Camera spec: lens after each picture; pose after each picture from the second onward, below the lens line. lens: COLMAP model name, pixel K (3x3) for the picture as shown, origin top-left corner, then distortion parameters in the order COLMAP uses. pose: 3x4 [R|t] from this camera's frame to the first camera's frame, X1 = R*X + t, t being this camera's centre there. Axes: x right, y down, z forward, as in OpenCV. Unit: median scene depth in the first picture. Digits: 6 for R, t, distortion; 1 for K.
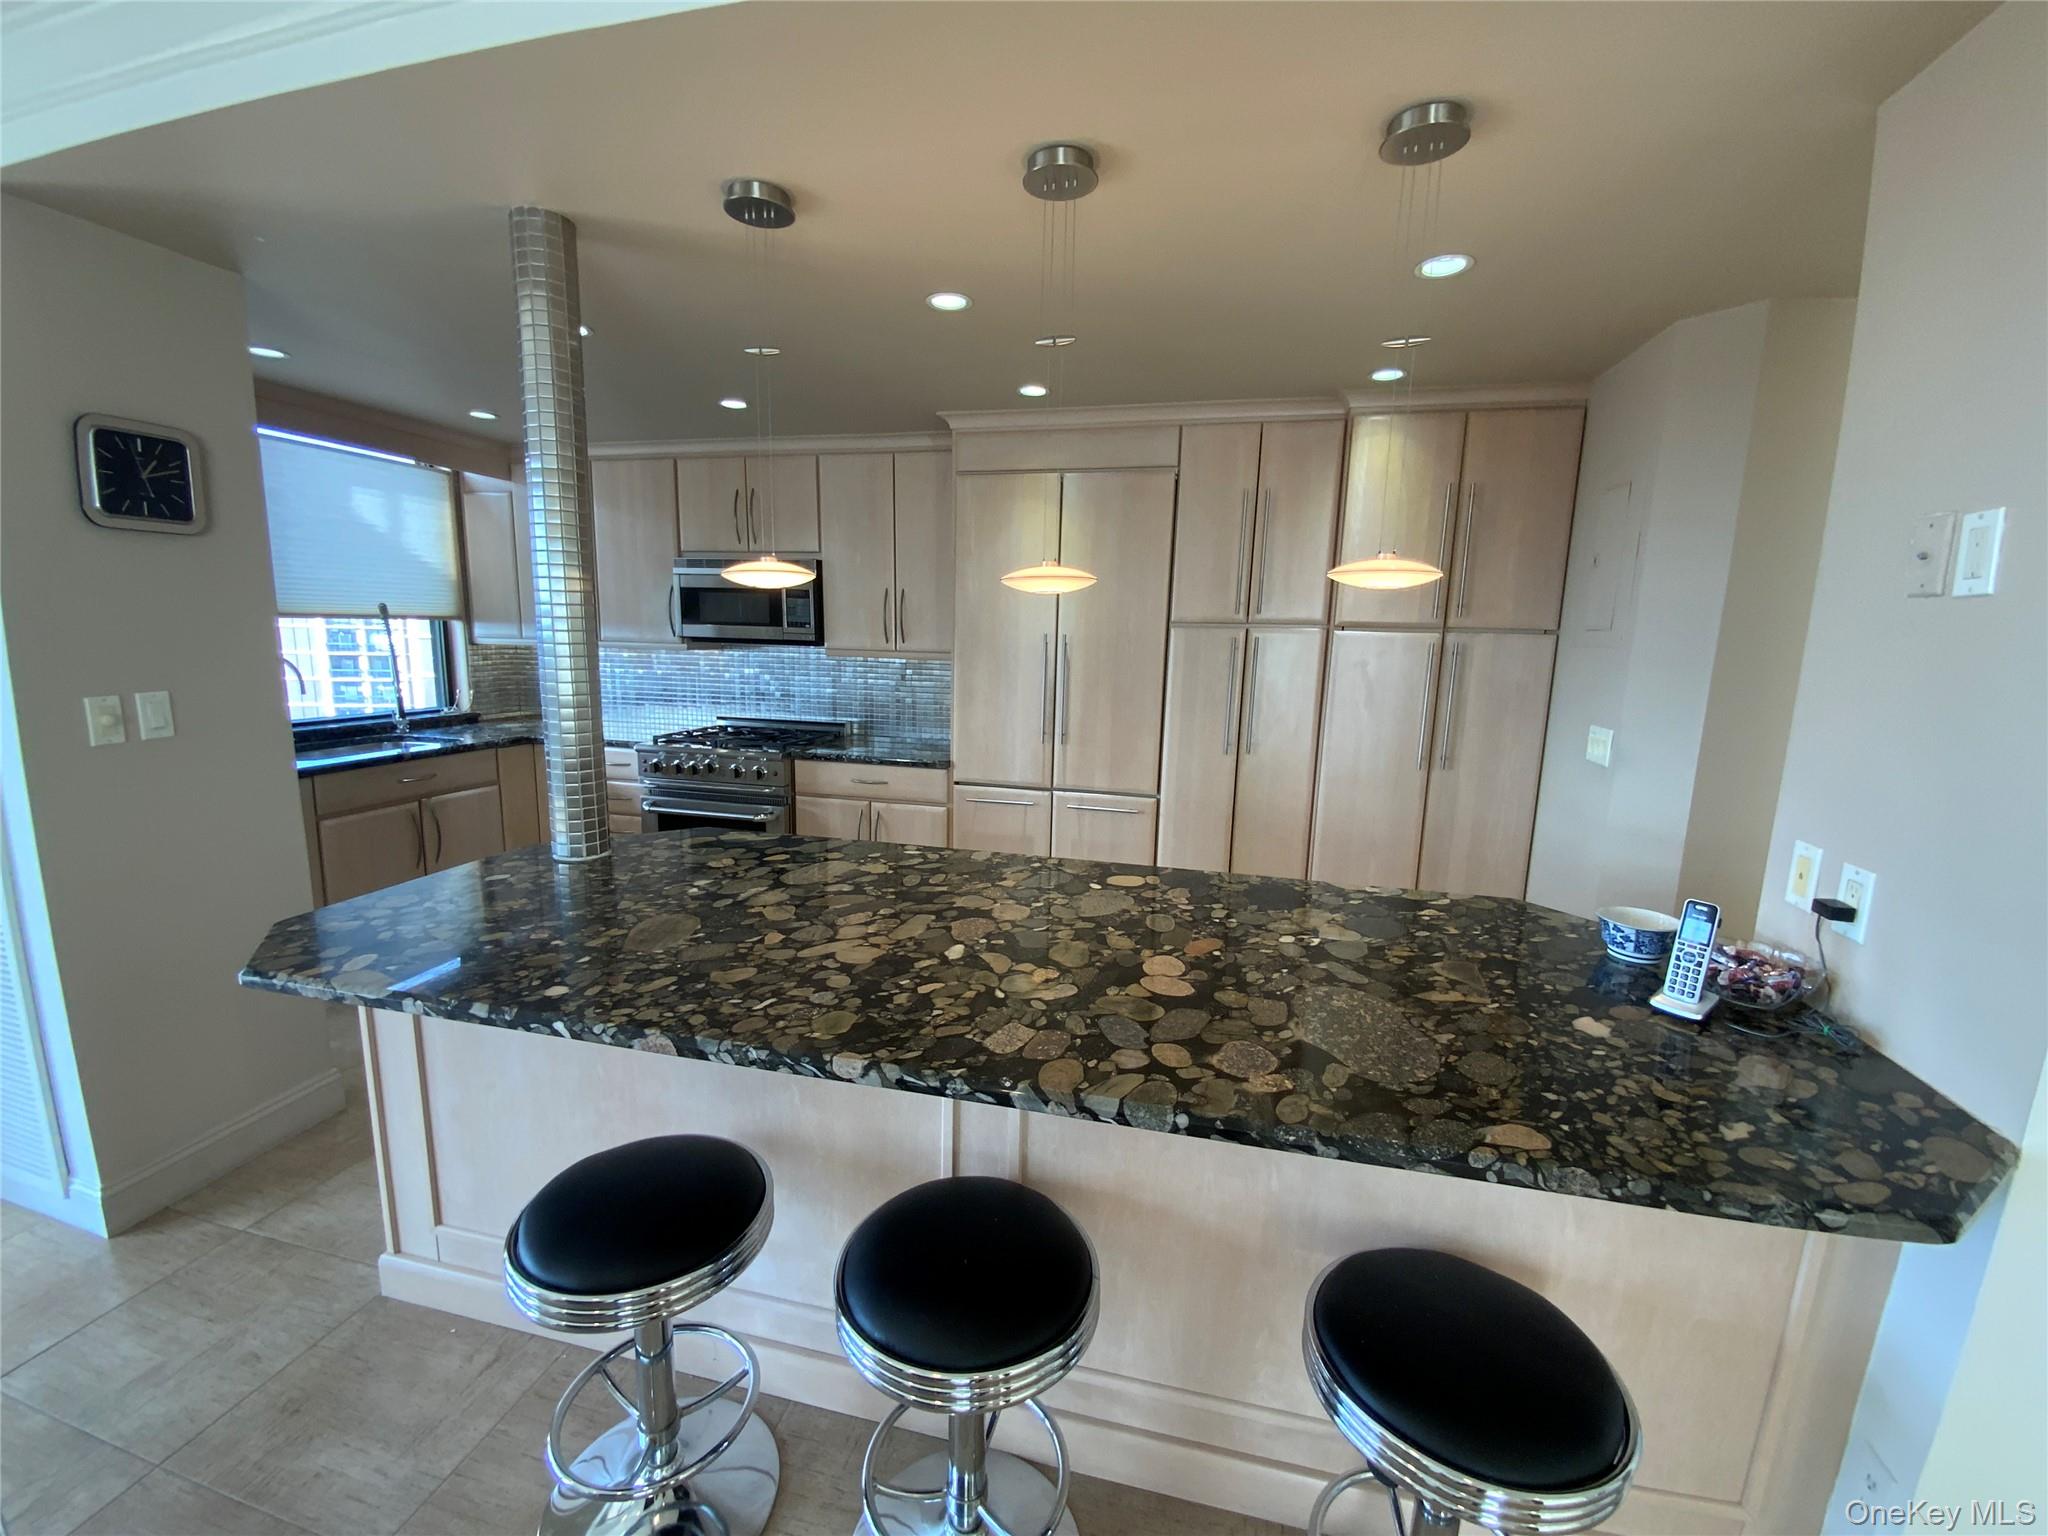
lens RADIAL K [[829.1, 0, 1022.1], [0, 829.1, 773.1], [0, 0, 1]] dist [0.034763, -0.024436]
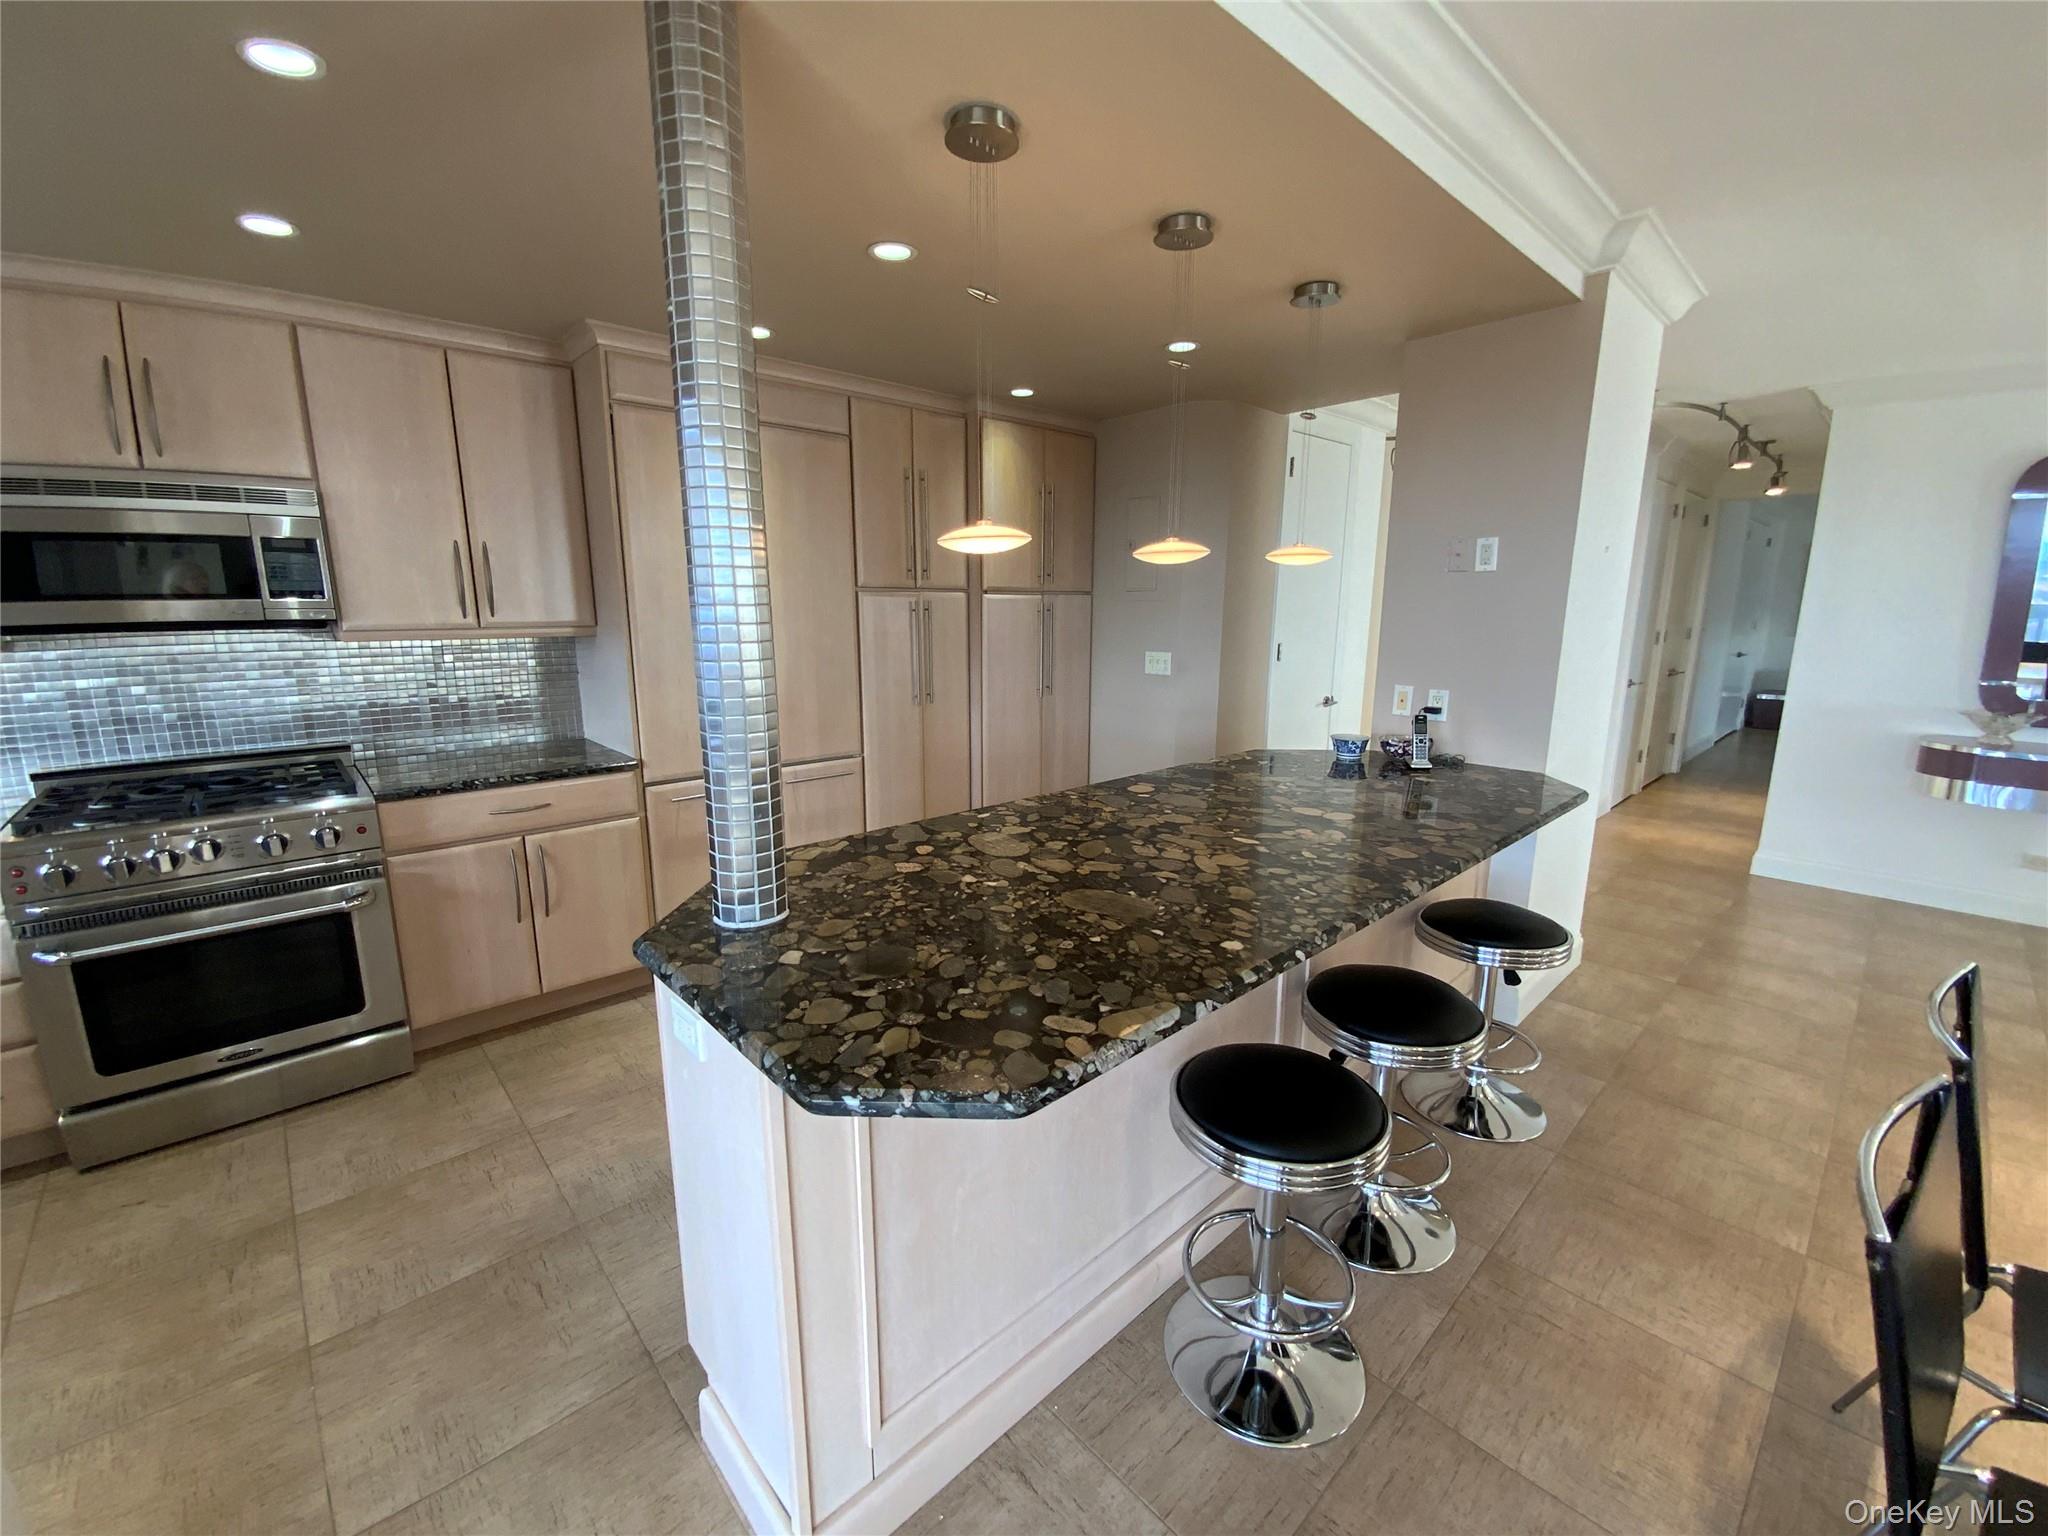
lens RADIAL K [[829.1, 0, 1022.1], [0, 829.1, 773.1], [0, 0, 1]] dist [0.034763, -0.024436]
pose [[0.556177, -0.187586, 0.809616, -1.032198], [0.155212, 0.980498, 0.120553, -0.079618], [-0.816441, 0.058613, 0.574446, 0.415189]]
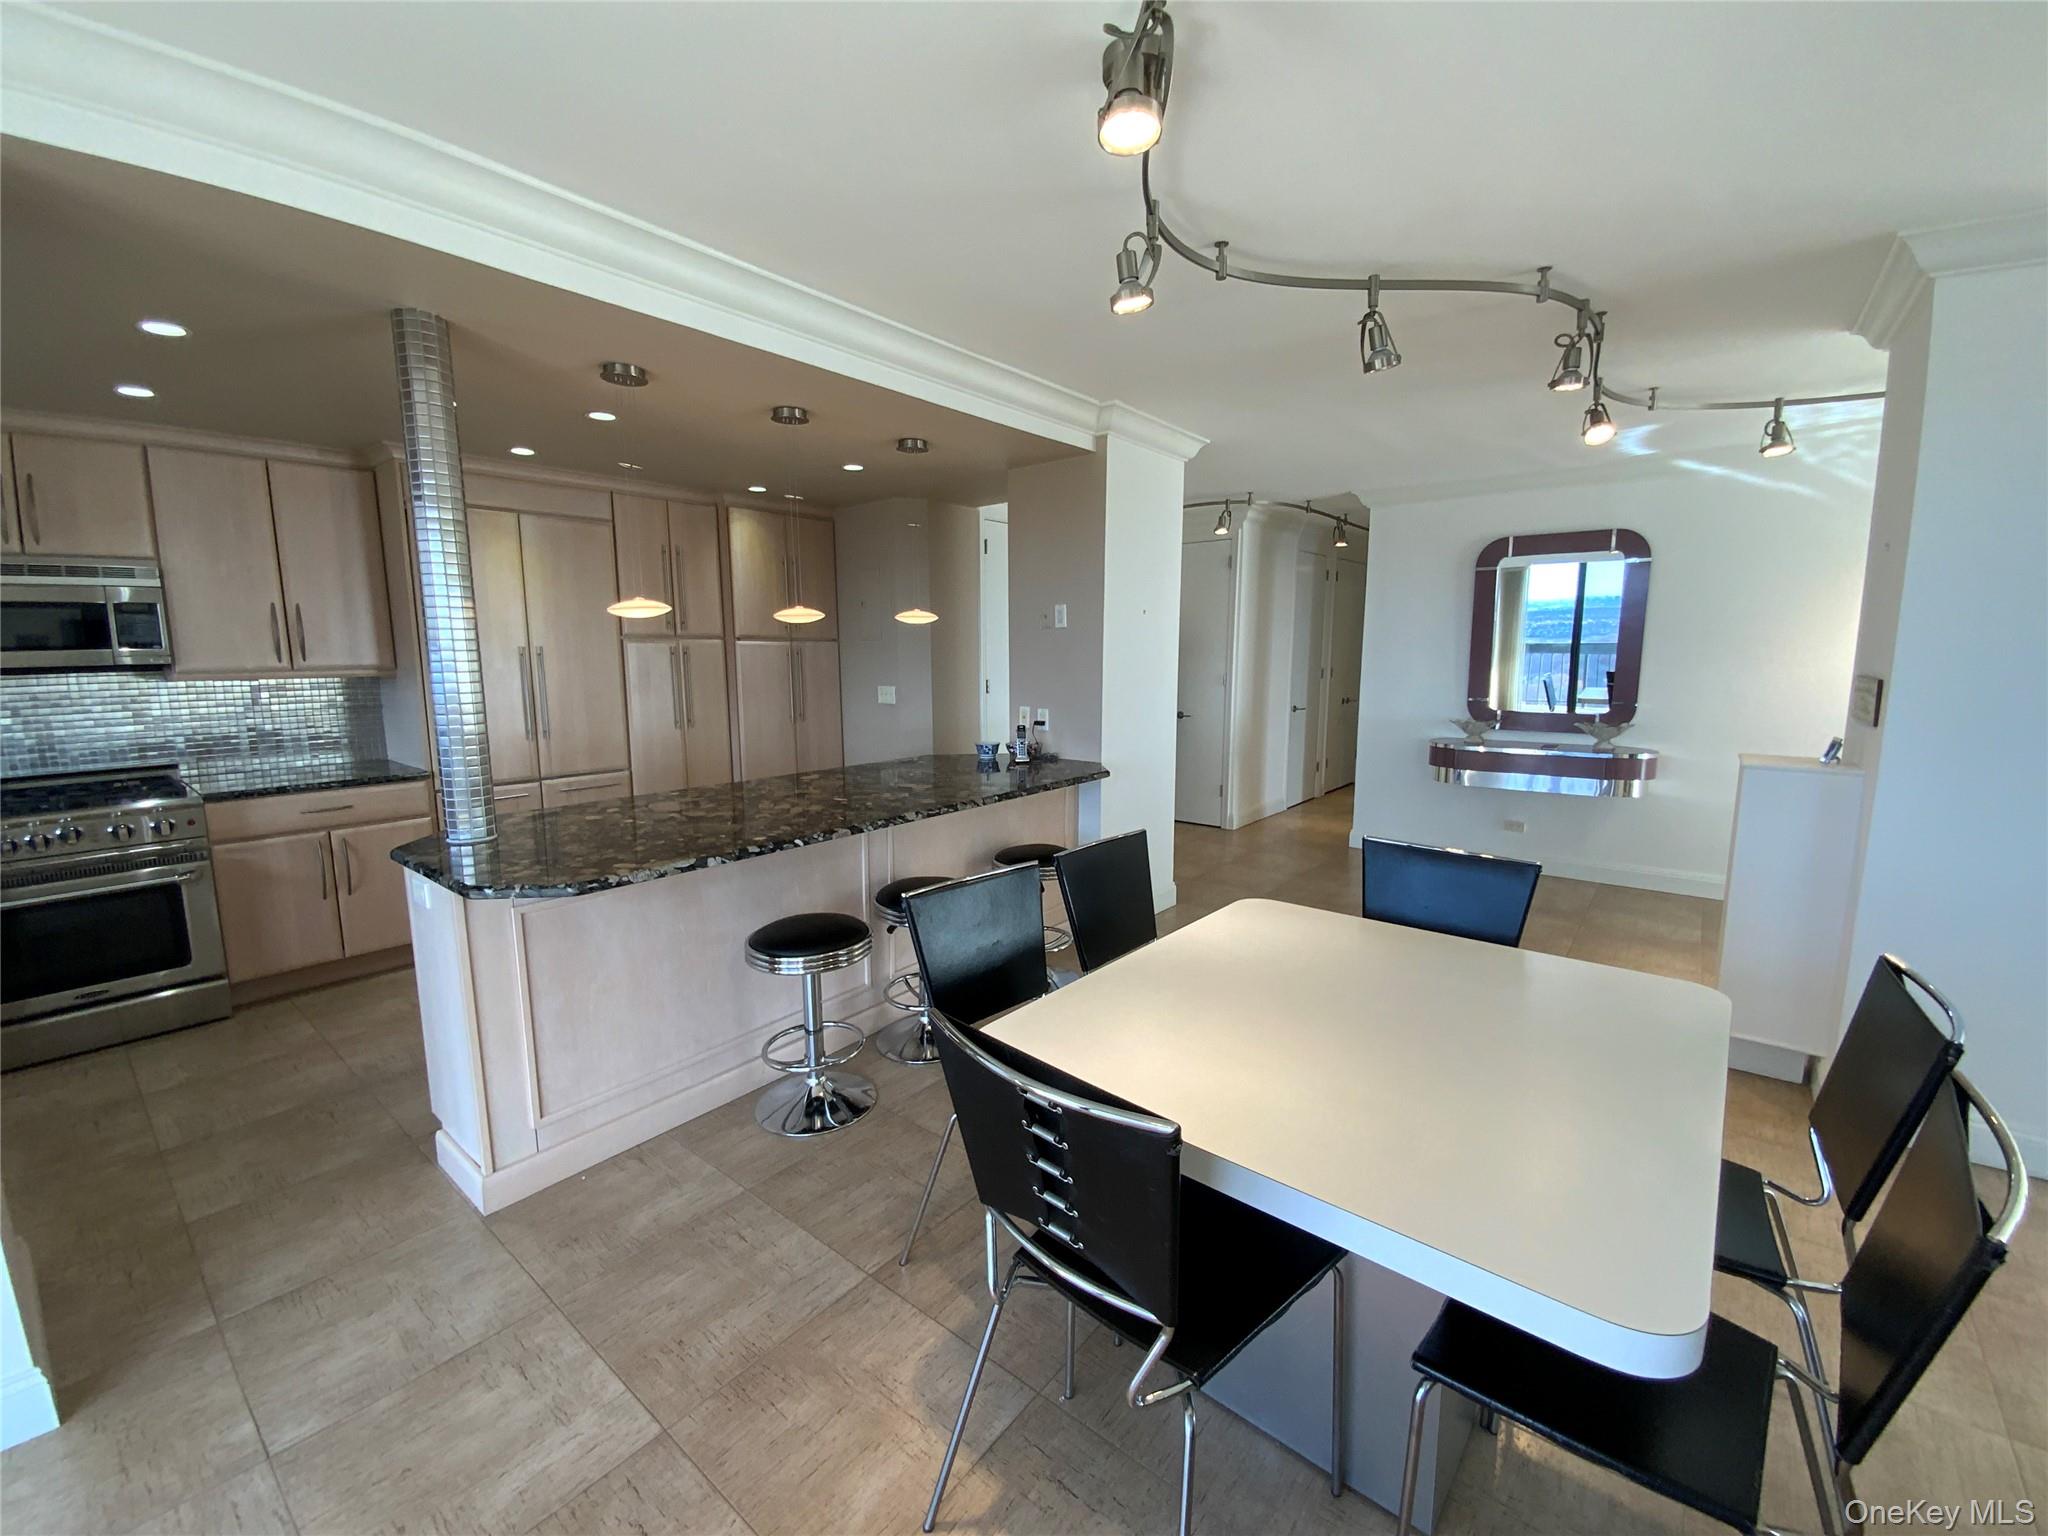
lens RADIAL K [[829.1, 0, 1022.1], [0, 829.1, 773.1], [0, 0, 1]] dist [0.034763, -0.024436]
pose [[0.433791, -0.158431, 0.886975, -1.320770], [0.168254, 0.981347, 0.093000, 0.028666], [-0.885165, 0.108894, 0.452356, -0.255234]]
